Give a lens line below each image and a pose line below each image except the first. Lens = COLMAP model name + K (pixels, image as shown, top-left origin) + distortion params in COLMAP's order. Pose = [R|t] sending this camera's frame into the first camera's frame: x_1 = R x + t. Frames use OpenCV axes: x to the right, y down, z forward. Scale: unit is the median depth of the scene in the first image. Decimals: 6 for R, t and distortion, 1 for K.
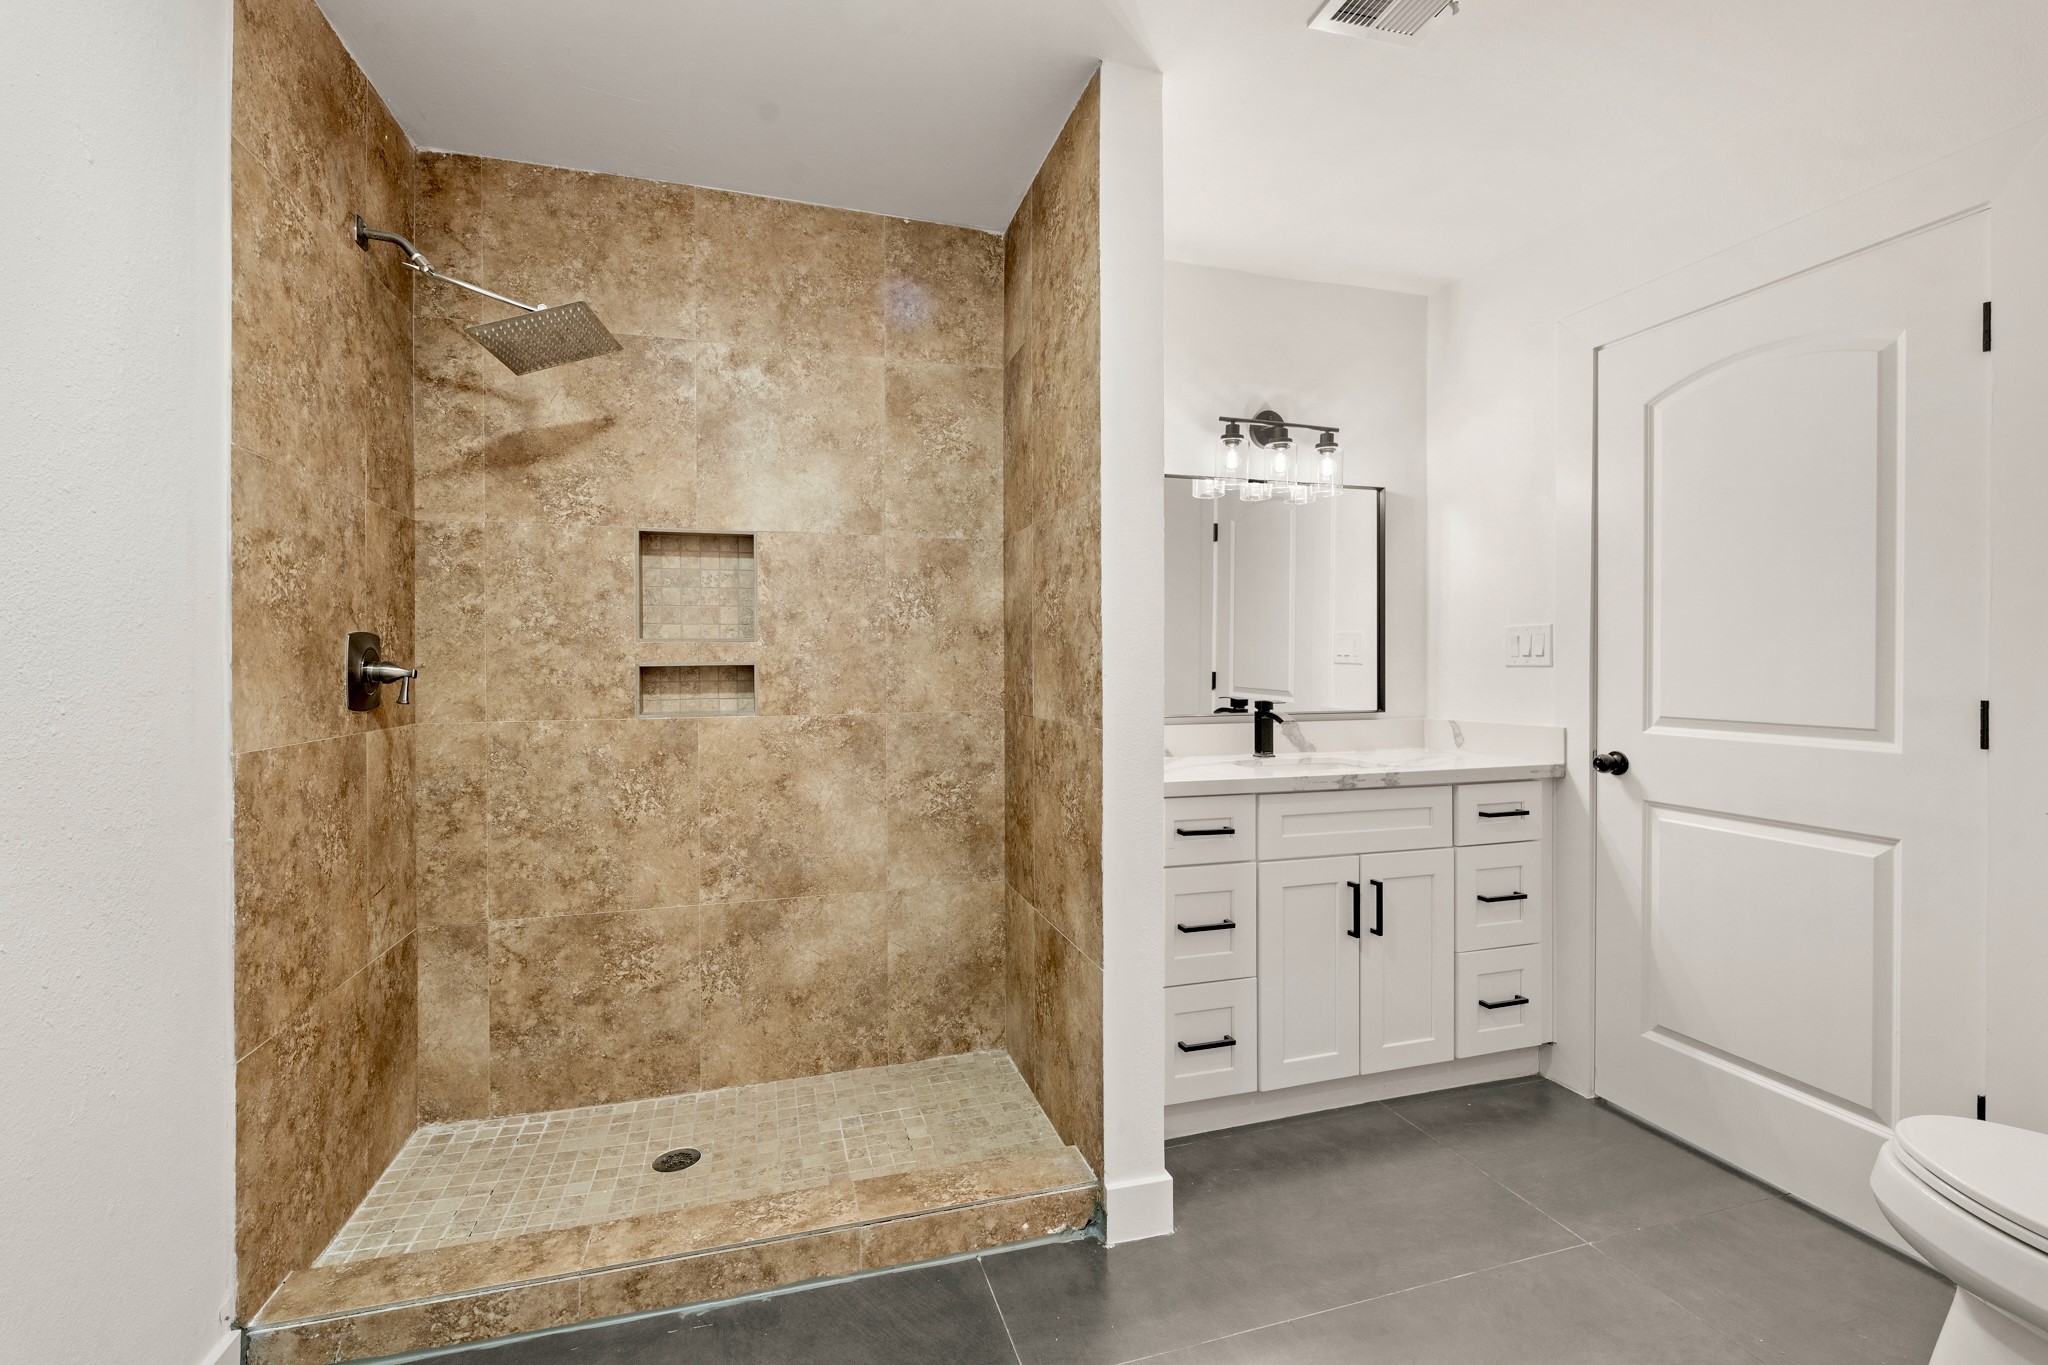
lens RADIAL K [[897.8, 0, 1028.3], [0, 897.8, 665.1], [0, 0, 1]] dist [0.000359, 0.000062]
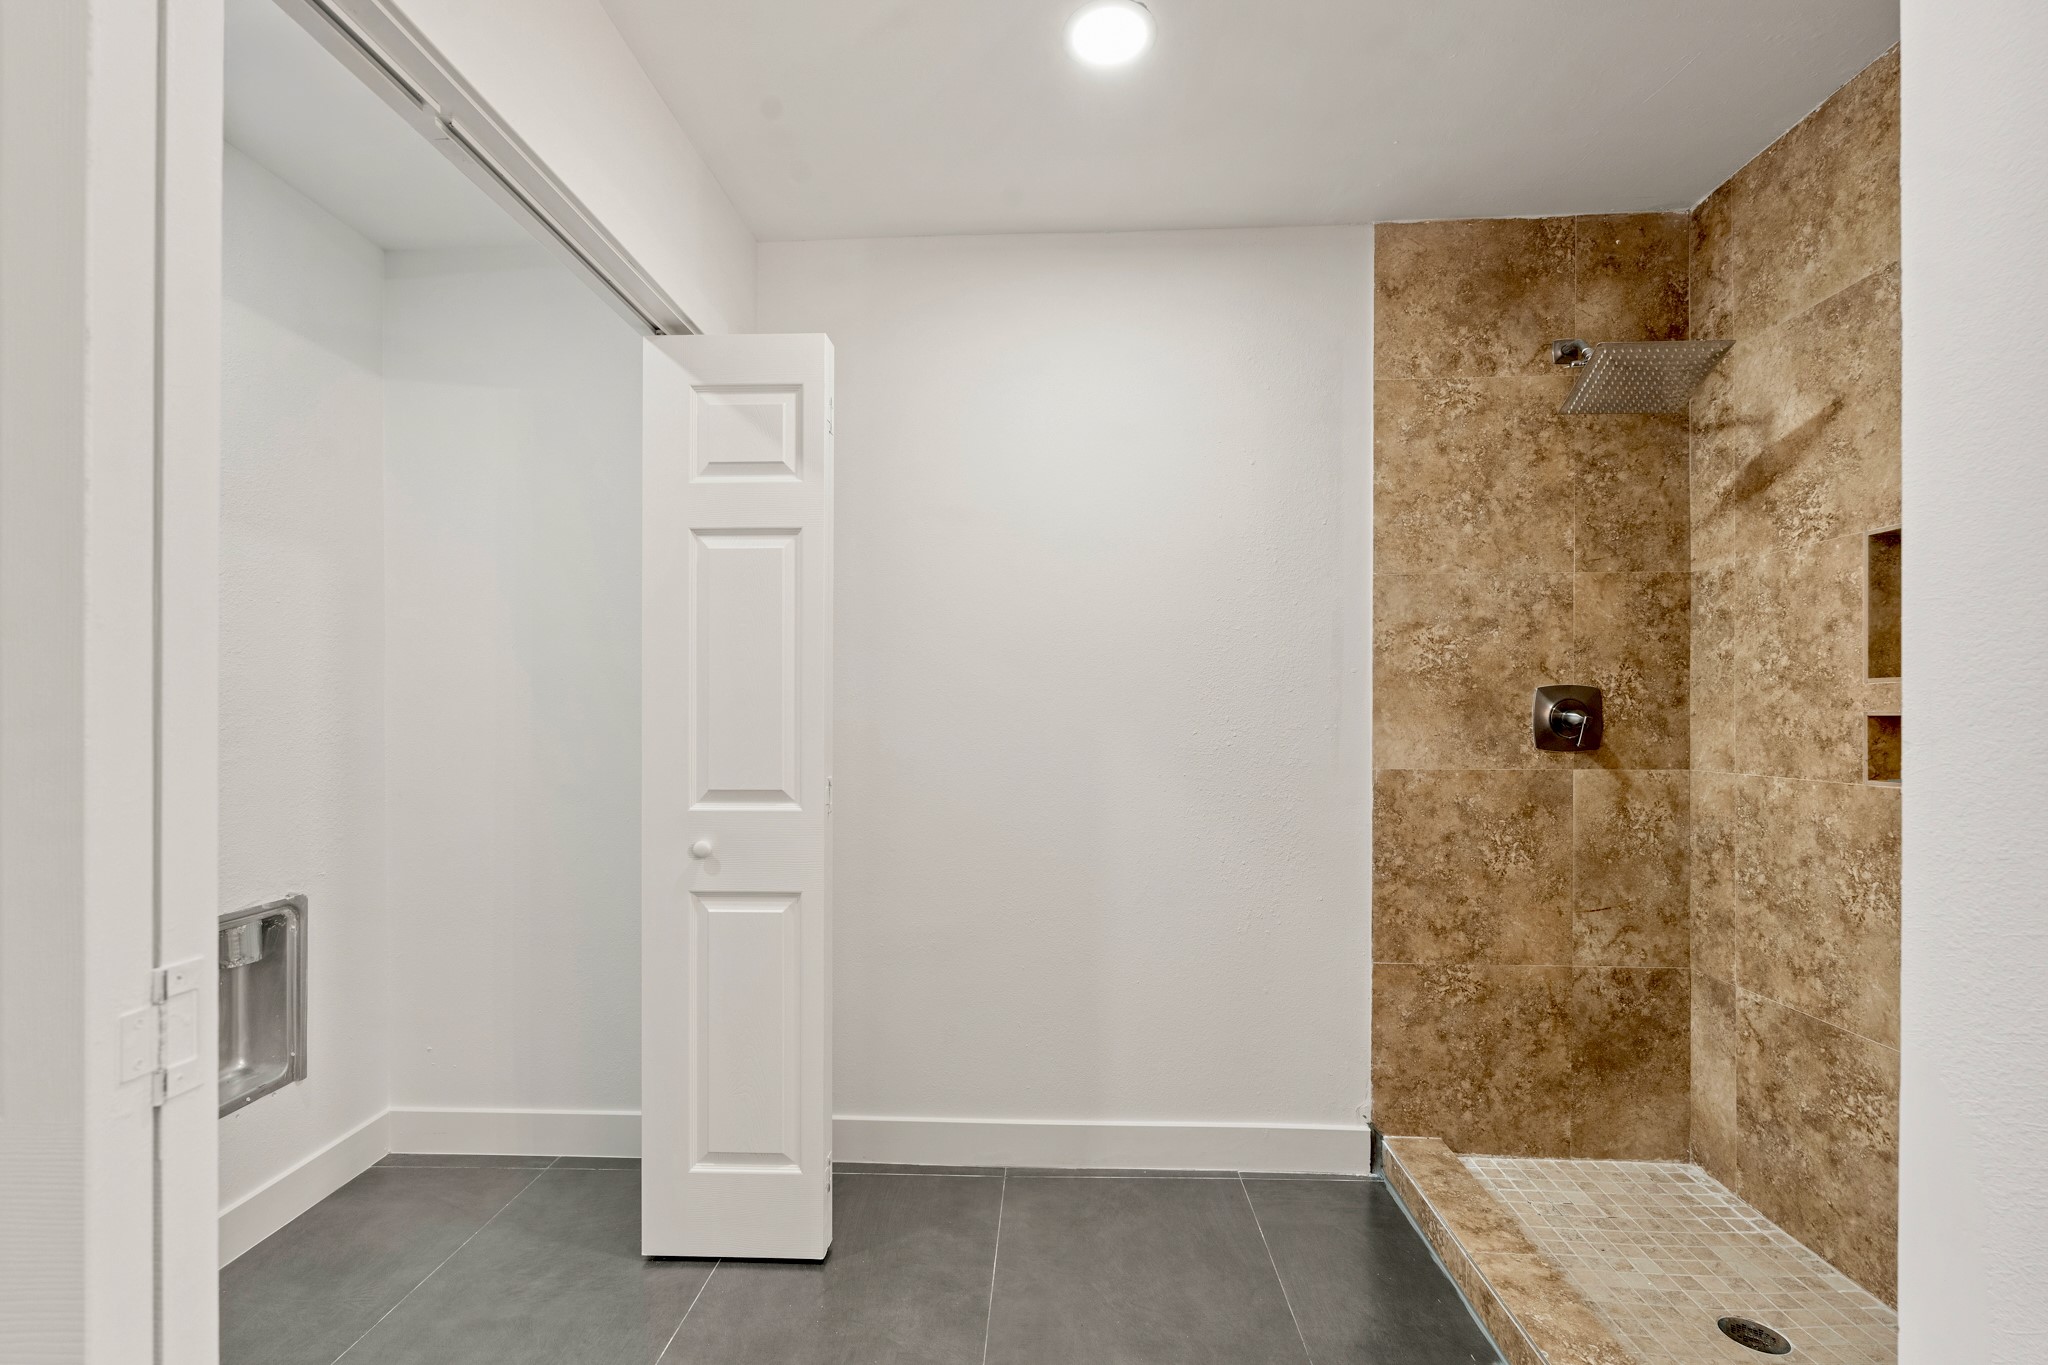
lens RADIAL K [[918.5, 0, 1025.4], [0, 918.5, 709.7], [0, 0, 1]] dist [-0.000728, 0.000186]
pose [[-0.332136, 0.000977, -0.943231, 0.552668], [0.000574, 0.999999, 0.000834, -0.004745], [0.943231, -0.000264, -0.332136, 0.617787]]
